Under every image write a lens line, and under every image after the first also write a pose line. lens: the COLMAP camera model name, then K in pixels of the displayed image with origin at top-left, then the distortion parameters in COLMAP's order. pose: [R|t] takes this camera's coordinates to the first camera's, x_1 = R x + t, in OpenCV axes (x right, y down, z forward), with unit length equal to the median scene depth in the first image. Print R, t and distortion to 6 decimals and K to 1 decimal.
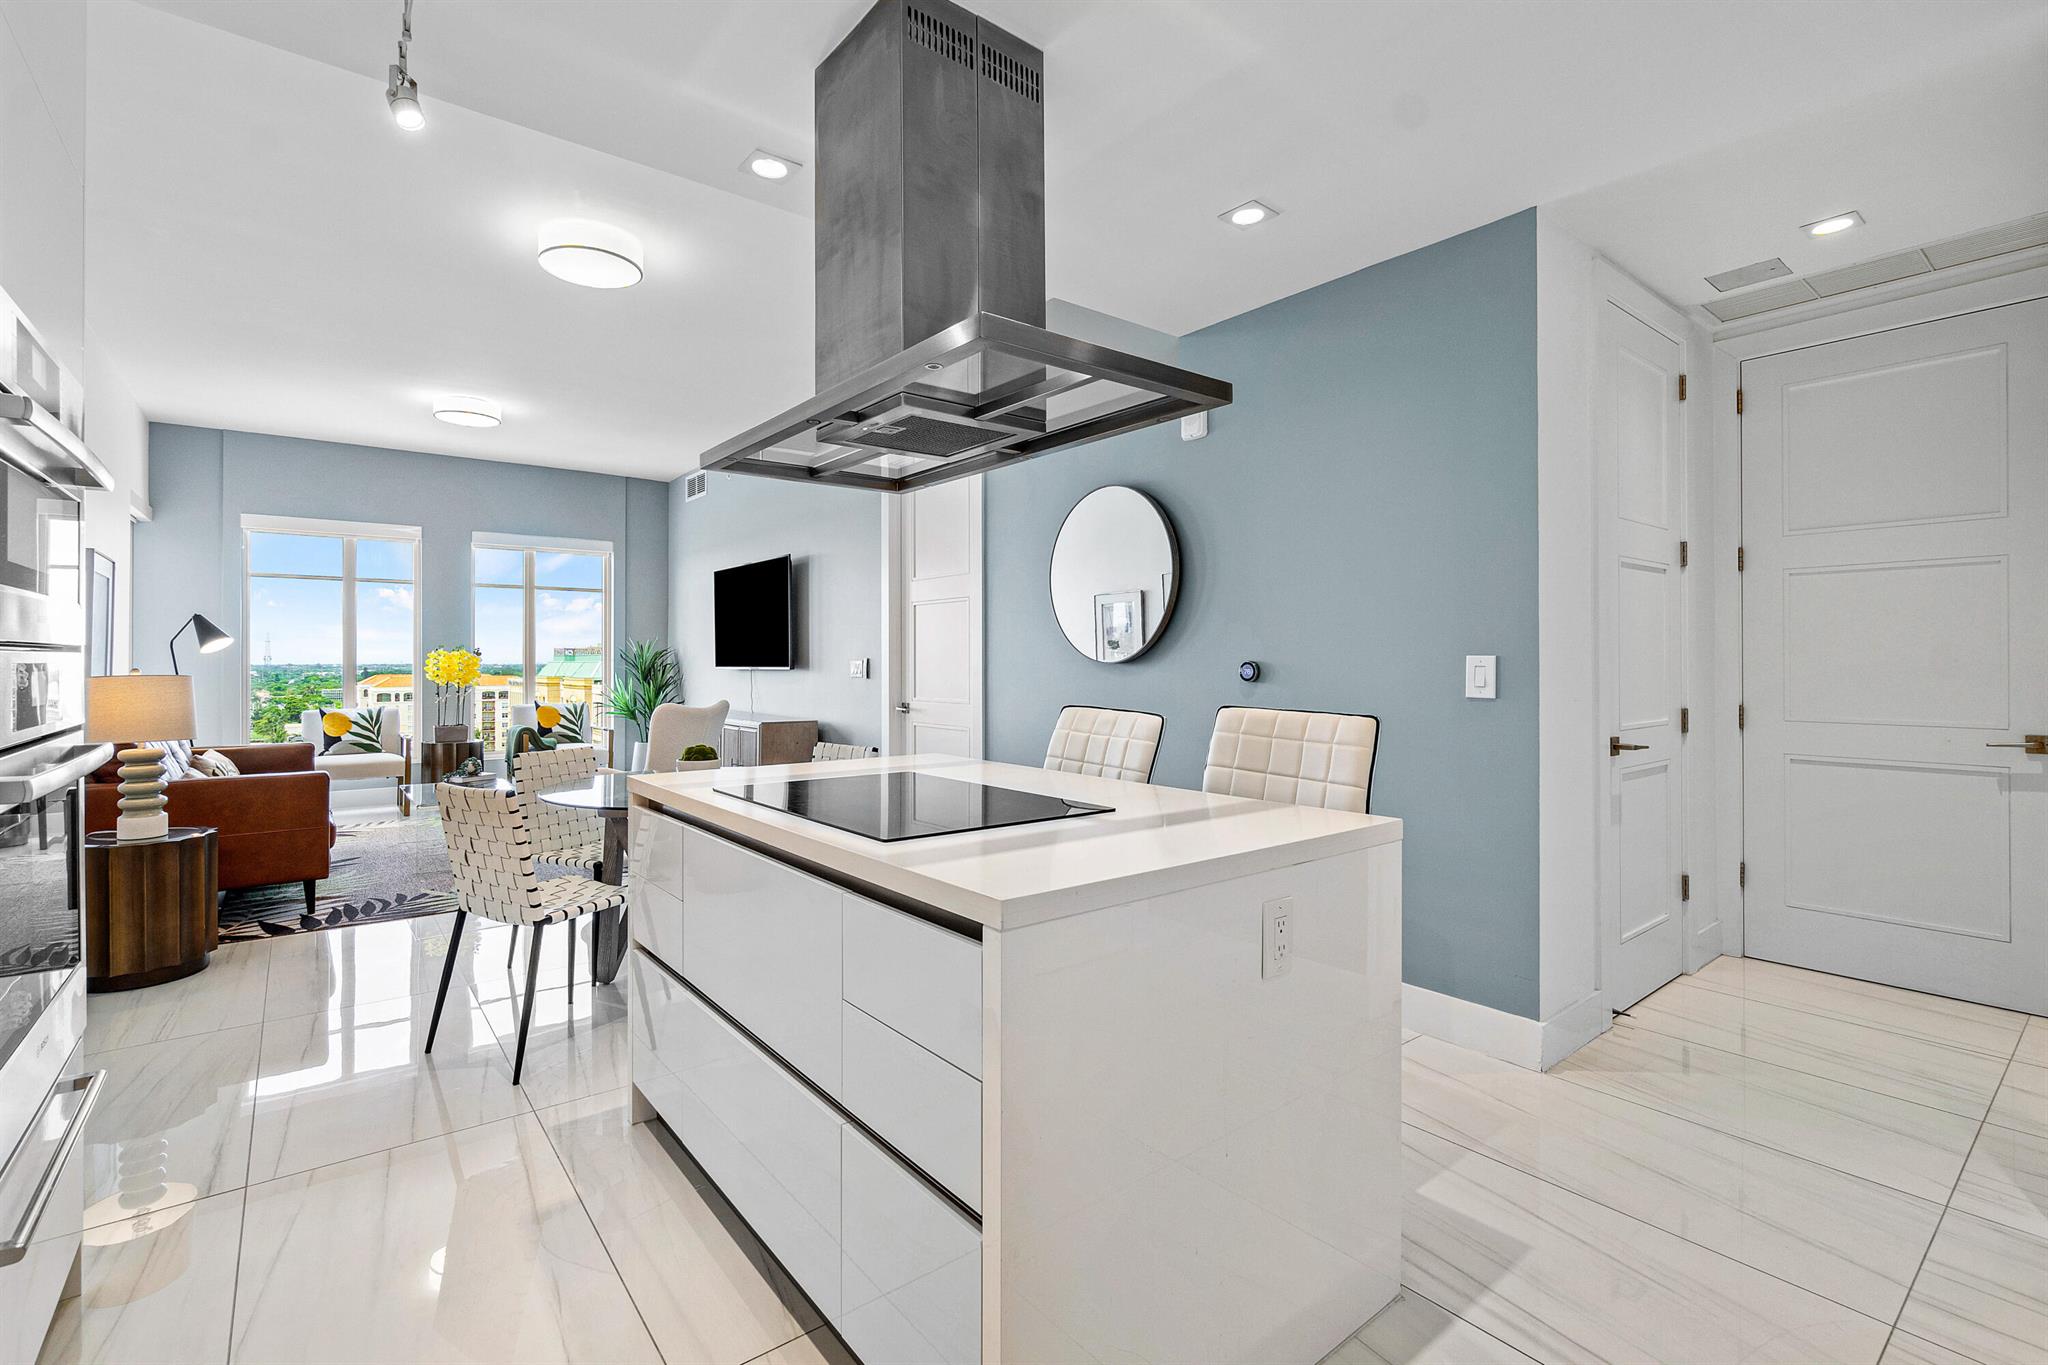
lens RADIAL K [[911.8, 0, 1011.4], [0, 911.8, 668.8], [0, 0, 1]] dist [-0.000864, 0.000189]
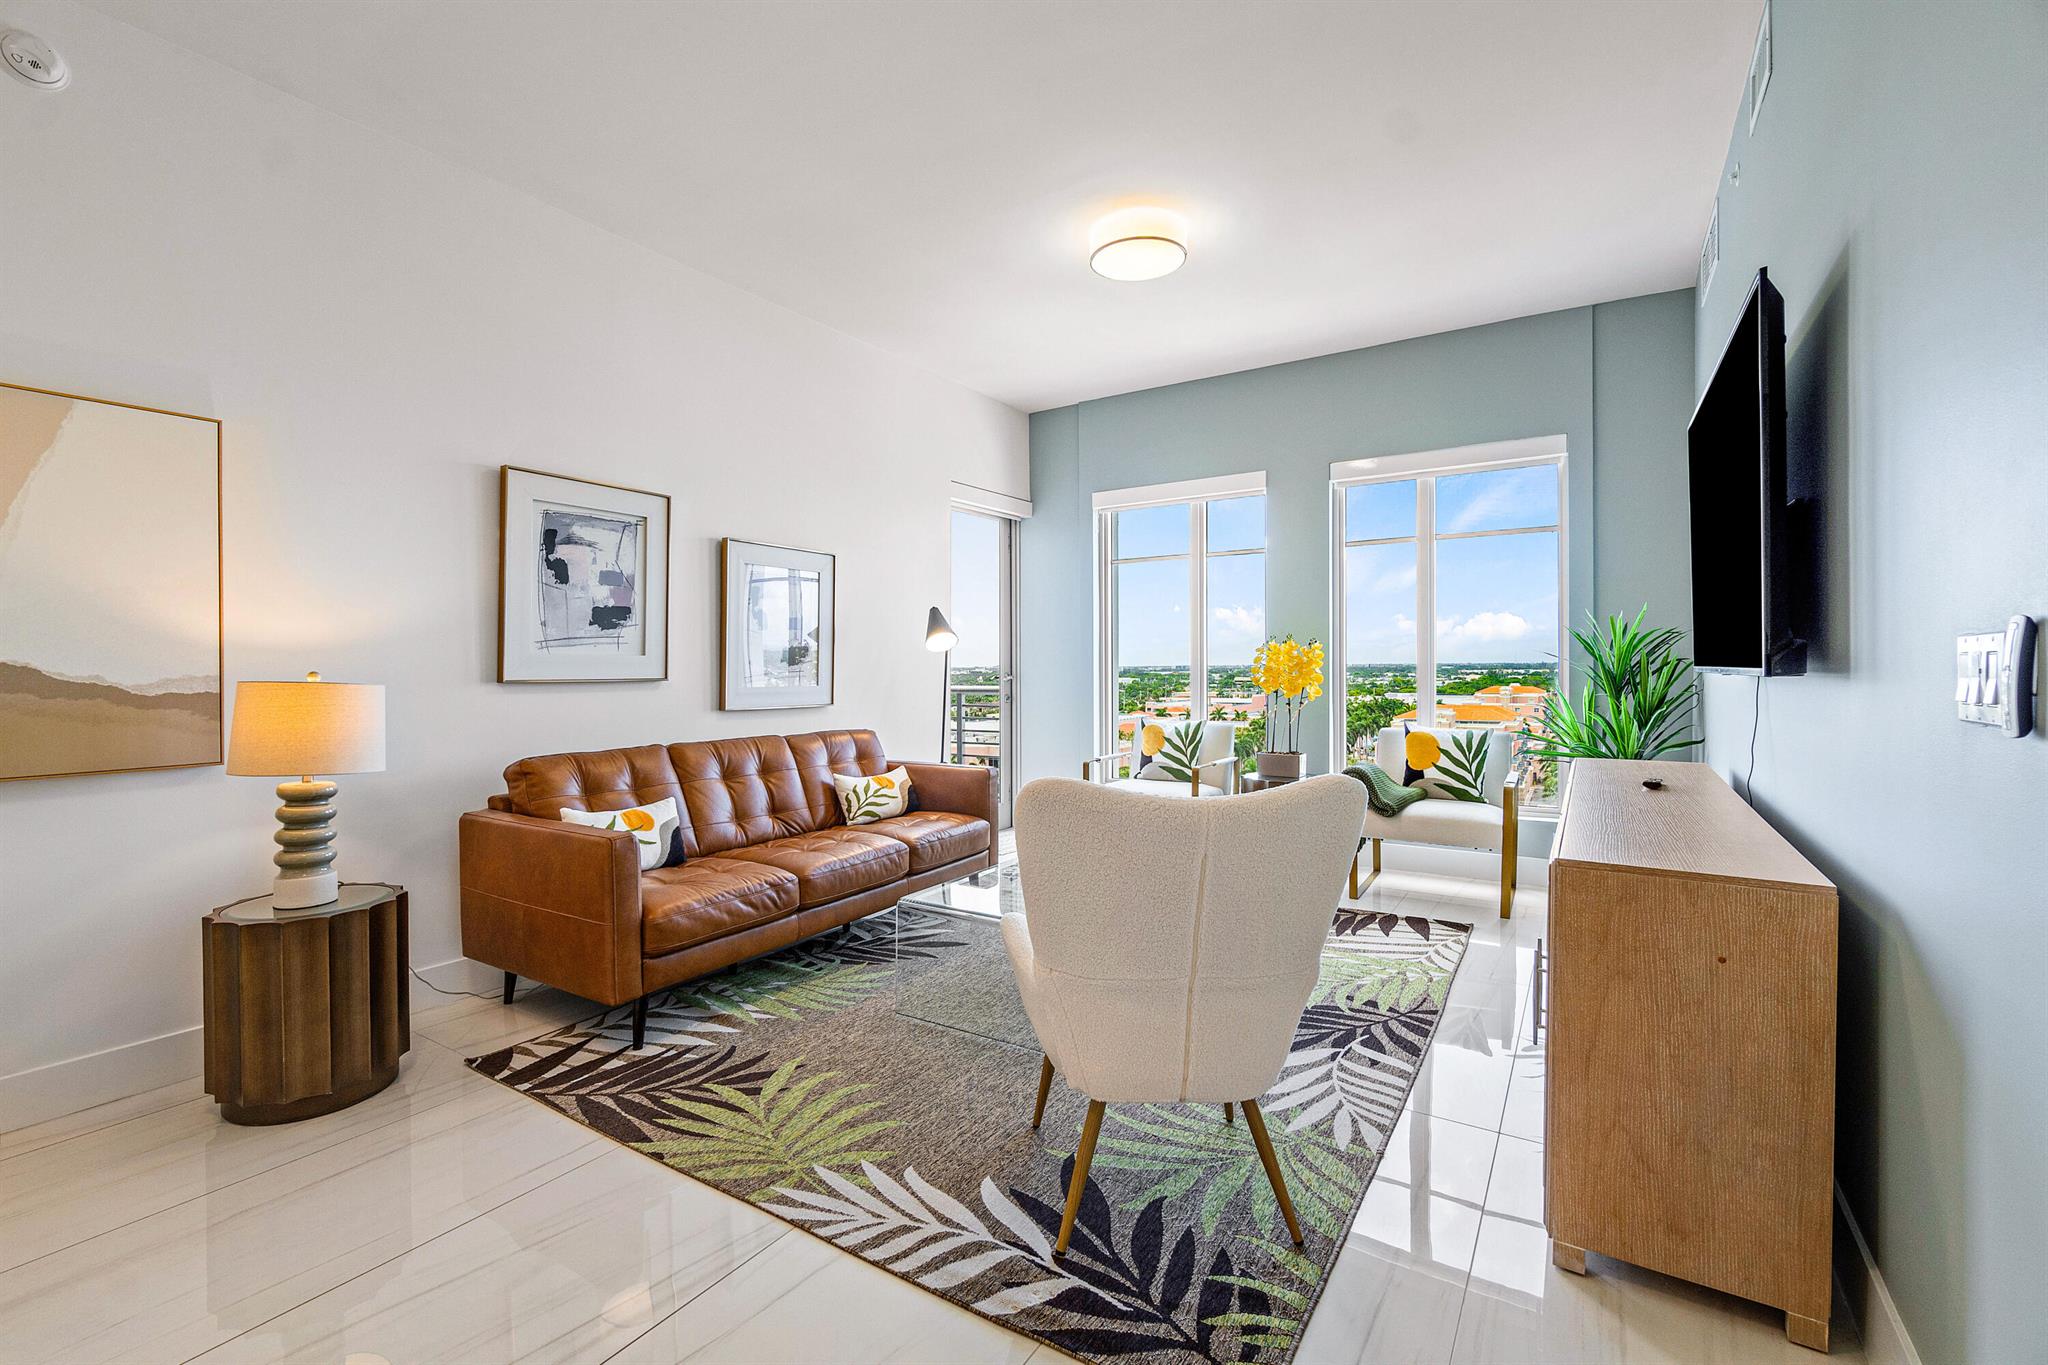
lens RADIAL K [[879.7, 0, 1019.7], [0, 879.7, 675.6], [0, 0, 1]] dist [-0.002682, -0.000088]
pose [[0.321339, 0.007727, -0.946933, -0.056733], [0.001694, 0.999960, 0.008734, -0.001724], [0.946963, -0.004411, 0.321313, 0.609430]]
